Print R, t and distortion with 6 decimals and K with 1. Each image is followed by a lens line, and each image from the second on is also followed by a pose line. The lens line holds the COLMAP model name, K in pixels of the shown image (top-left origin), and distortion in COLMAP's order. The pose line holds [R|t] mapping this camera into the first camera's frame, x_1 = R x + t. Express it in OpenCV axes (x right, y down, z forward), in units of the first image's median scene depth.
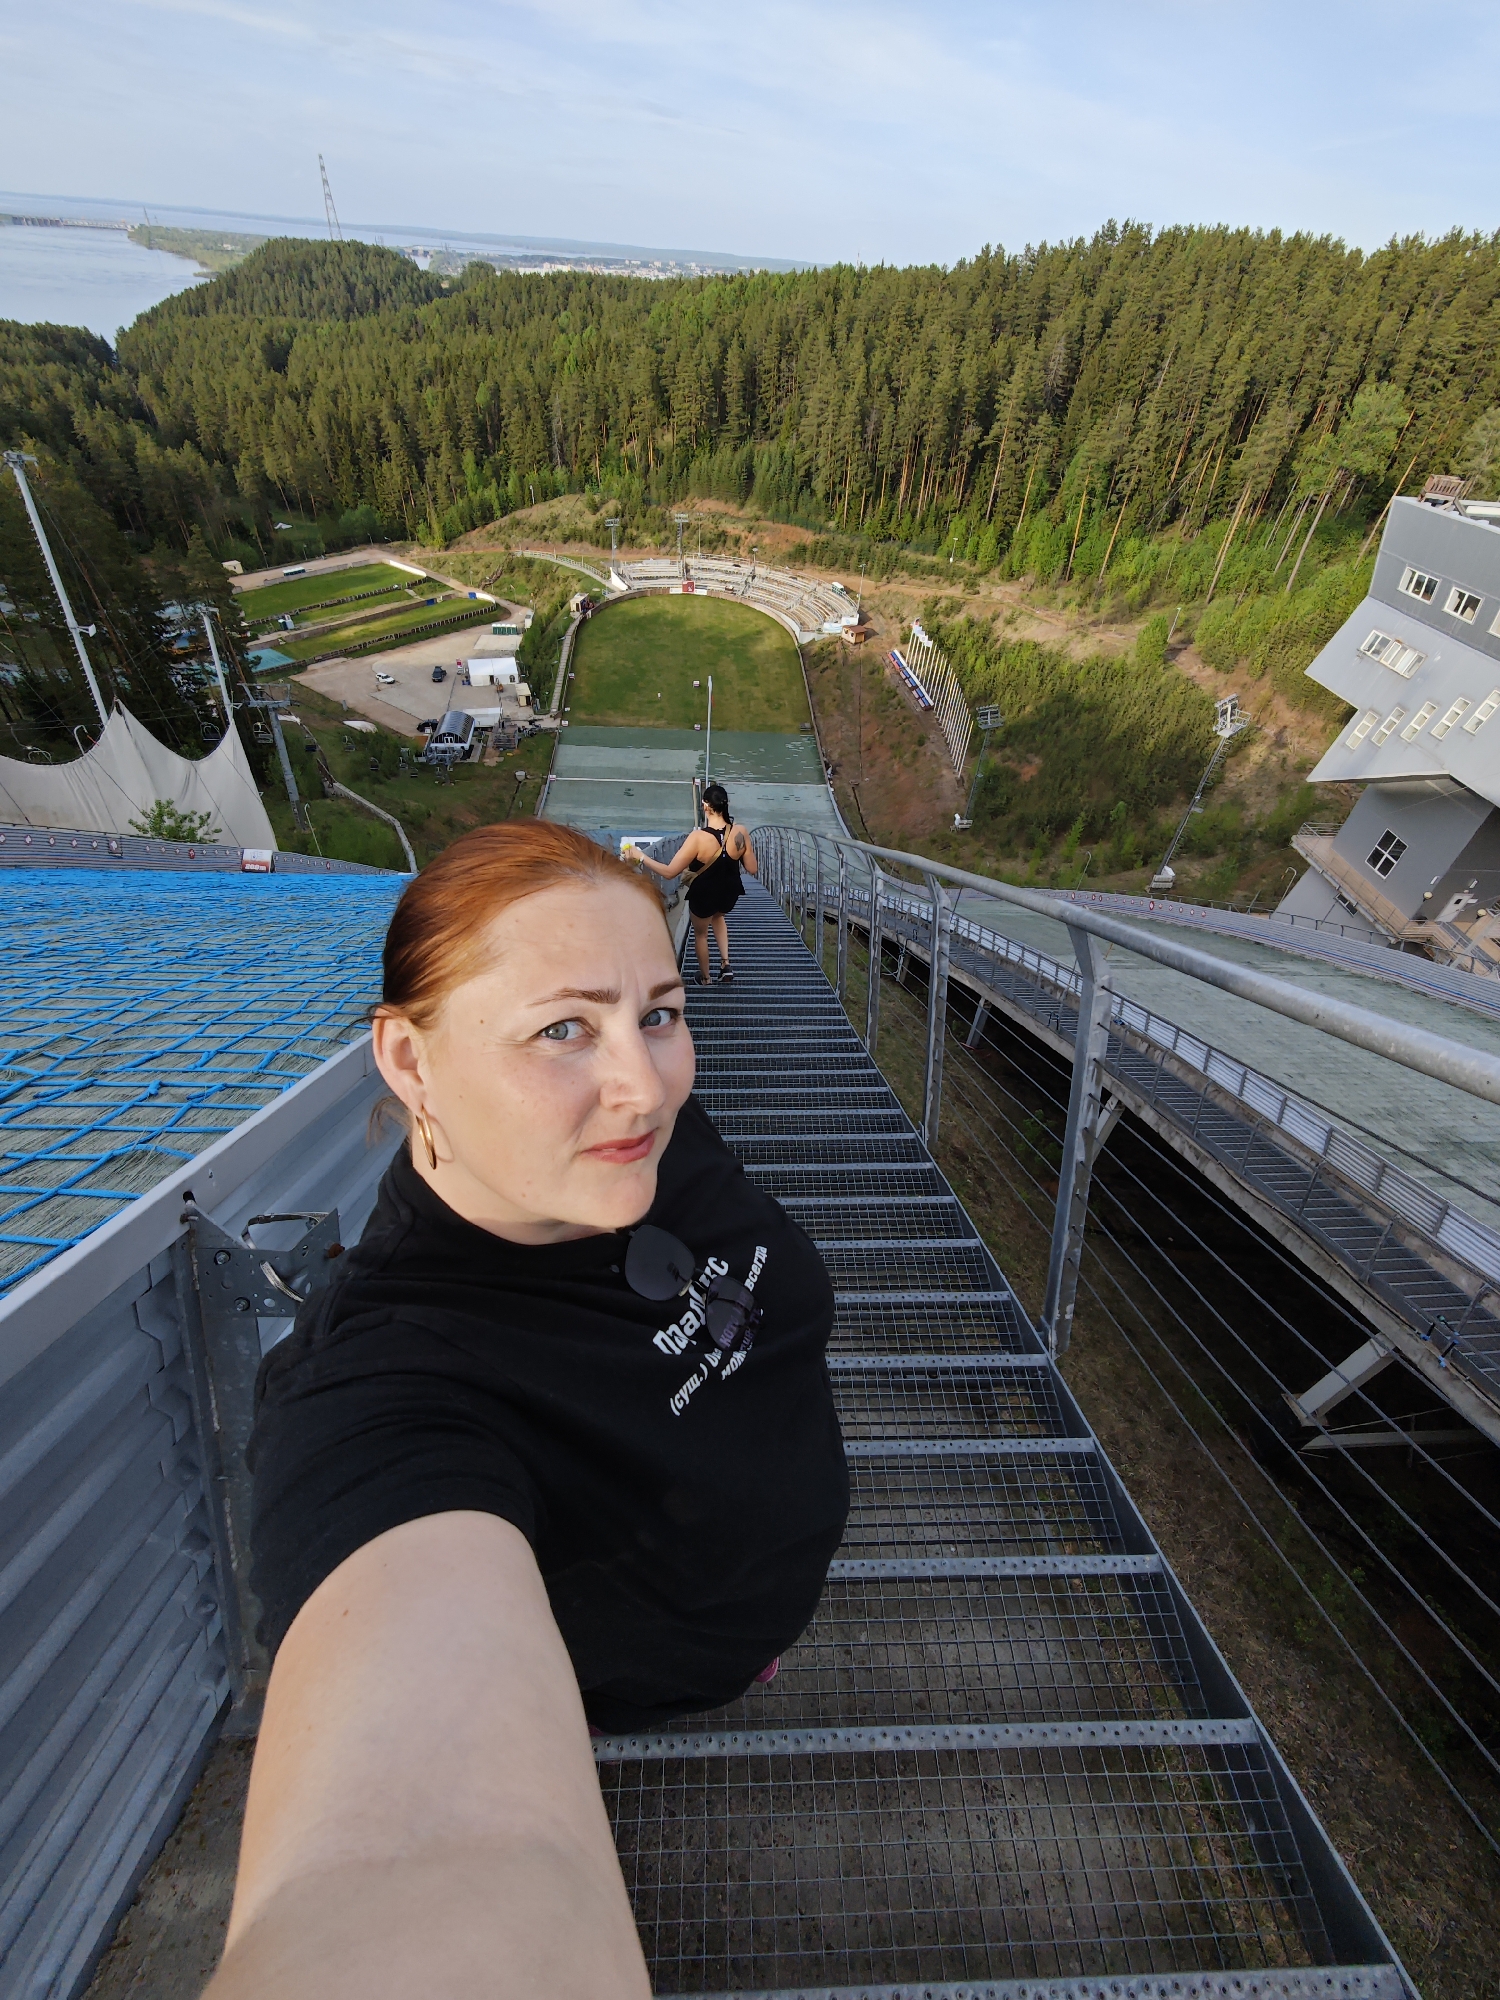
lens RADIAL K [[825.8, 0, 753.2], [0, 825.8, 998.9], [0, 0, 1]] dist [0.000343, 0.001214]
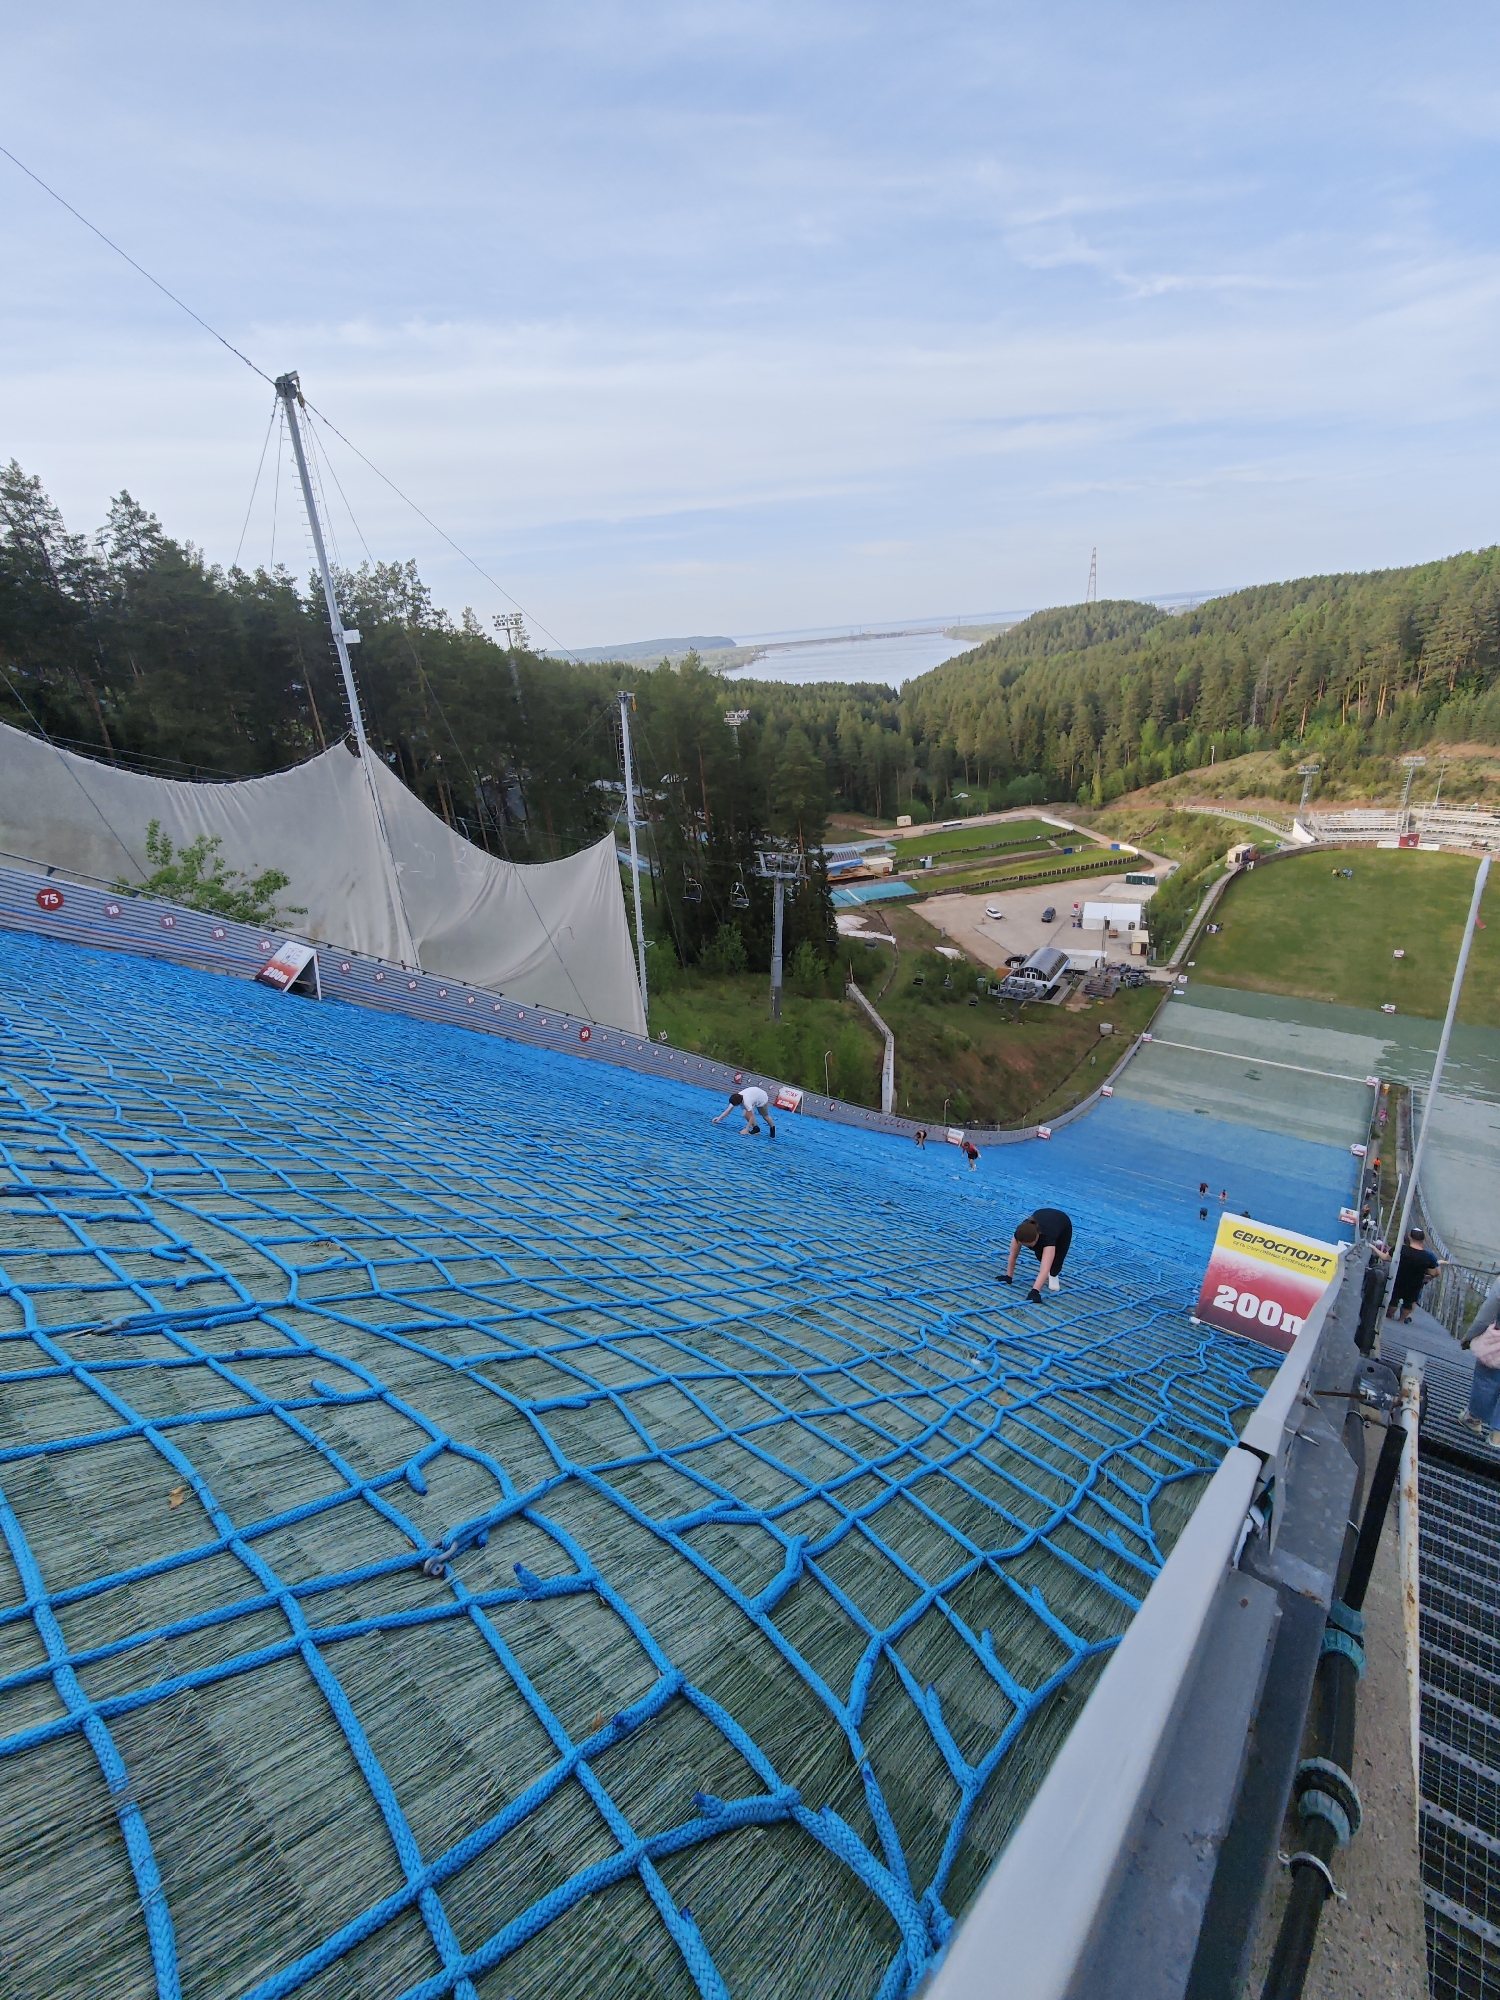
lens RADIAL K [[825.8, 0, 753.5], [0, 825.8, 997.6], [0, 0, 1]] dist [0.001874, 0.000143]
pose [[0.744308, 0.141318, -0.652713, -0.009792], [-0.333634, 0.925337, -0.180109, -0.025257], [0.578527, 0.351824, 0.735885, 0.132480]]
